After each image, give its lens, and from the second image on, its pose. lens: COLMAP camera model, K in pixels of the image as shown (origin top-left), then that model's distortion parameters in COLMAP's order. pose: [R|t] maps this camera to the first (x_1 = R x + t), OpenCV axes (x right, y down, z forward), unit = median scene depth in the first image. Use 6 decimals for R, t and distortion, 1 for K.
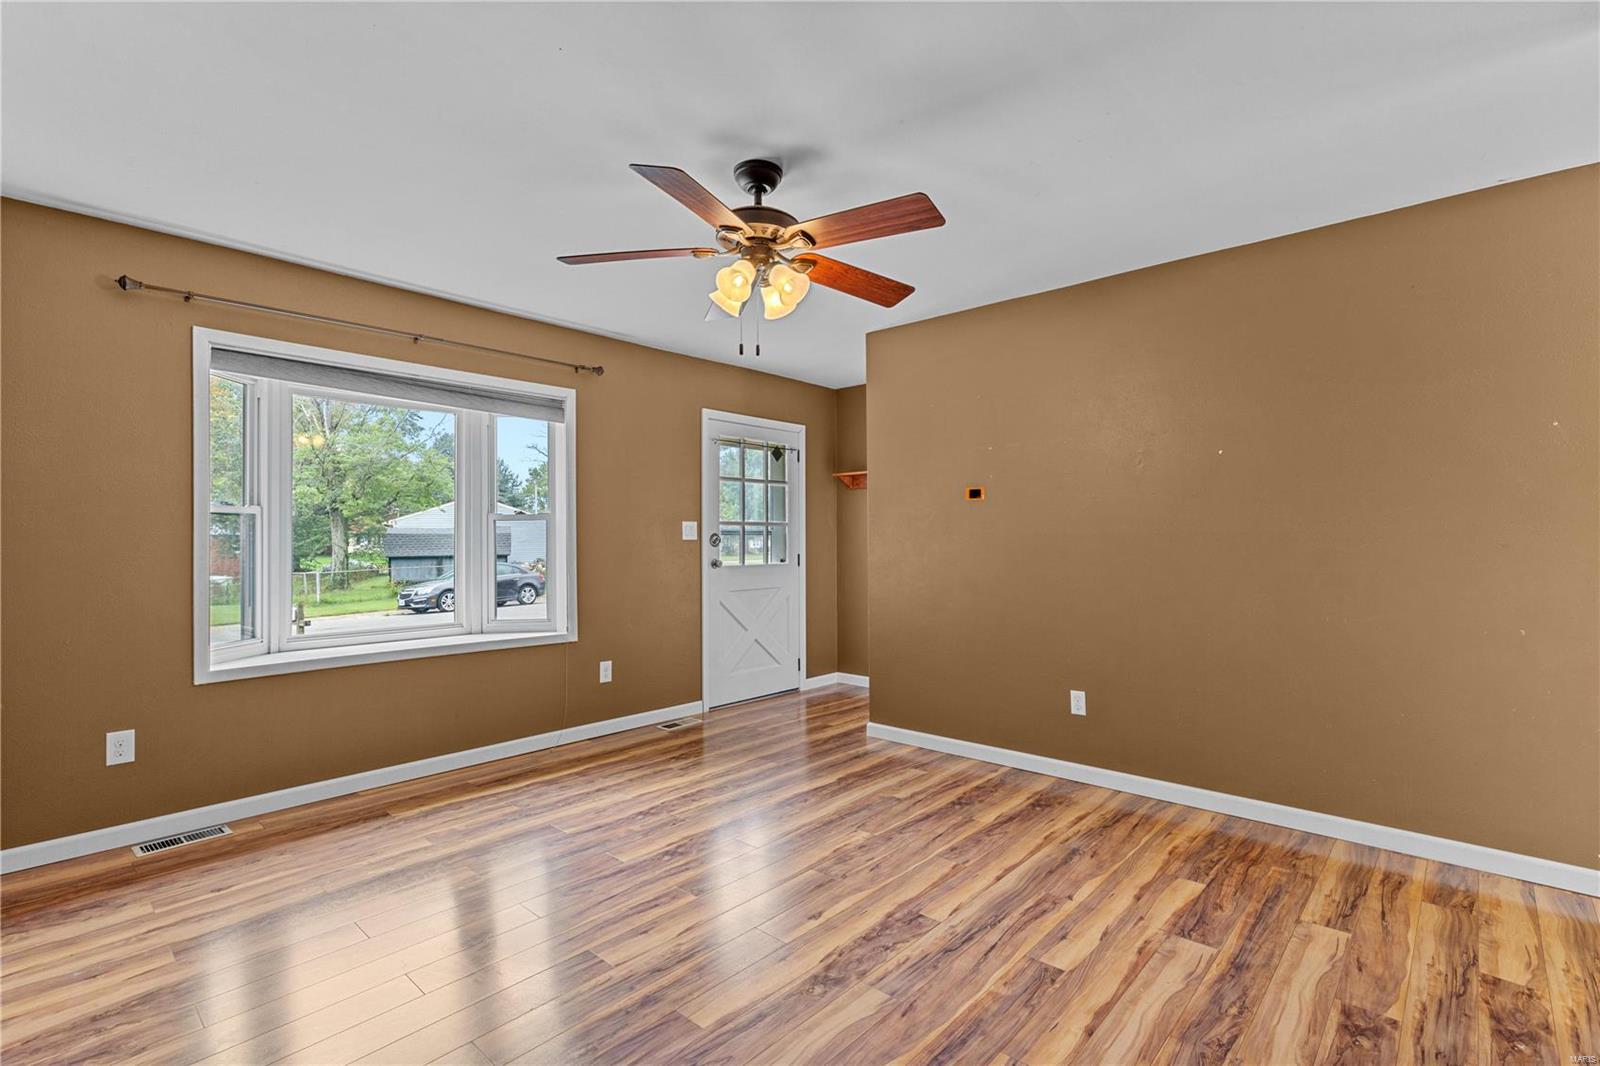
lens RADIAL K [[748.7, 0, 801.6], [0, 748.7, 533.6], [0, 0, 1]] dist [0.009729, -0.000403]
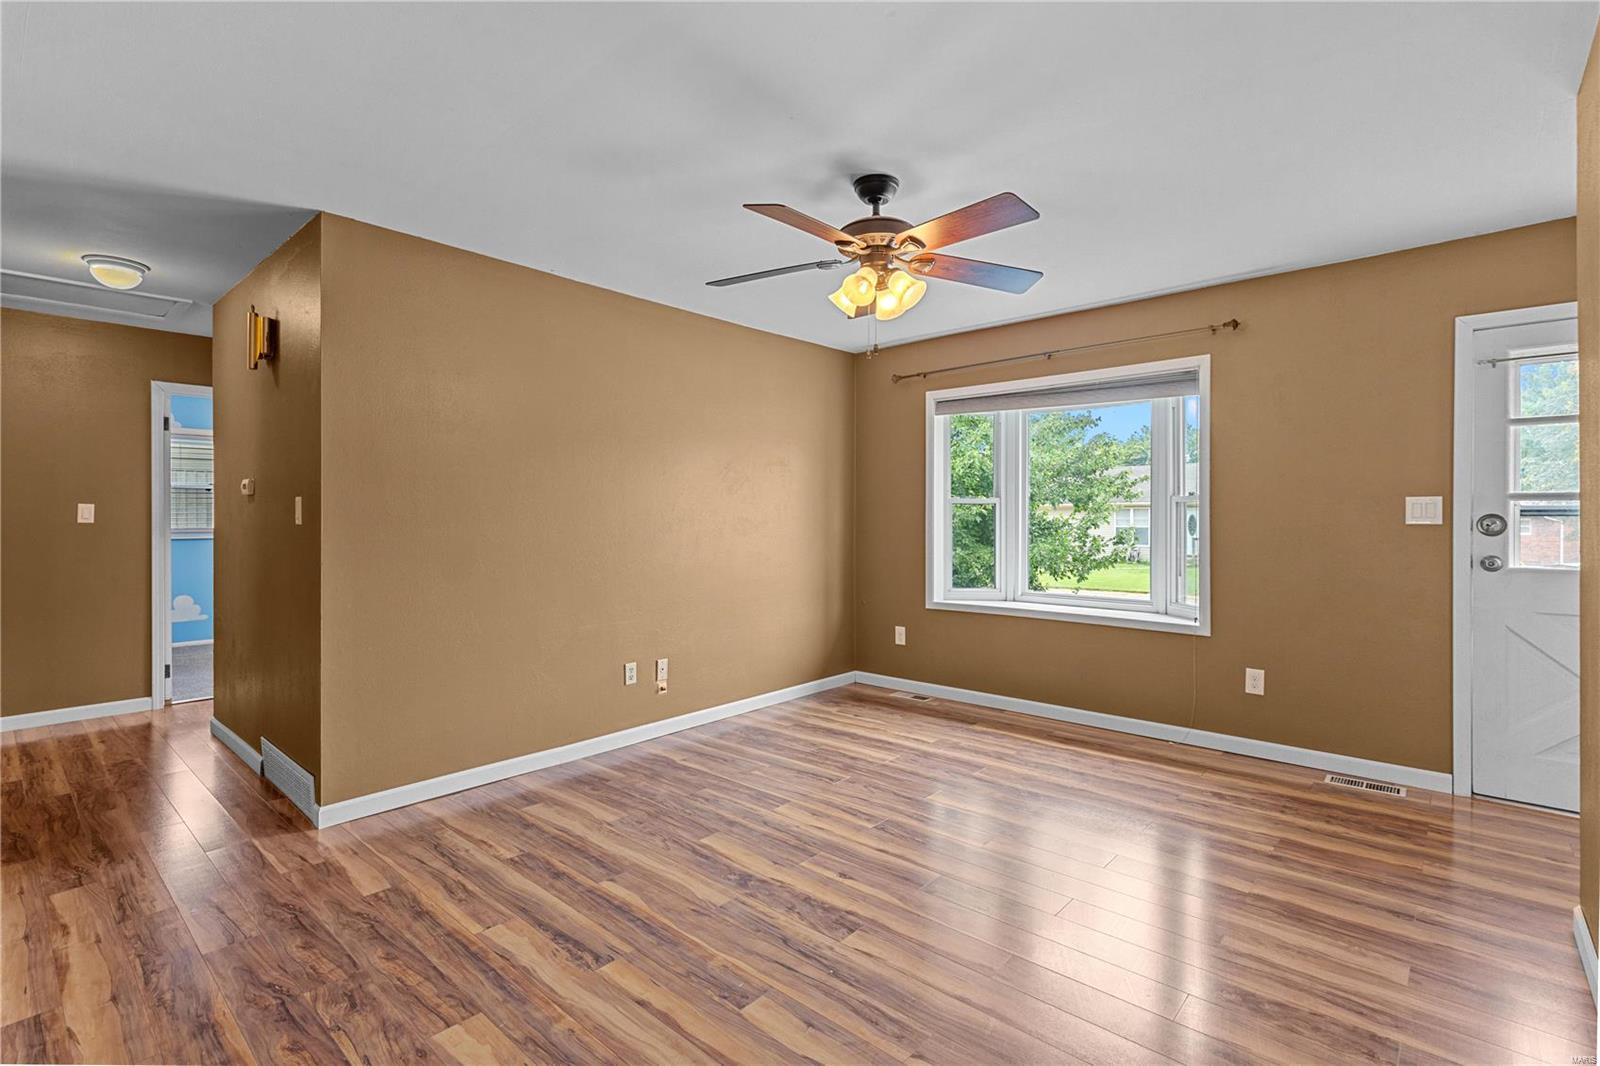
lens RADIAL K [[748.7, 0, 803.8], [0, 748.7, 526.0], [0, 0, 1]] dist [0.009729, -0.000403]
pose [[-0.004569, 0.011622, -0.999922, 0.664588], [0.006565, 0.999911, 0.011592, -0.001712], [0.999968, -0.006511, -0.004645, 0.582062]]
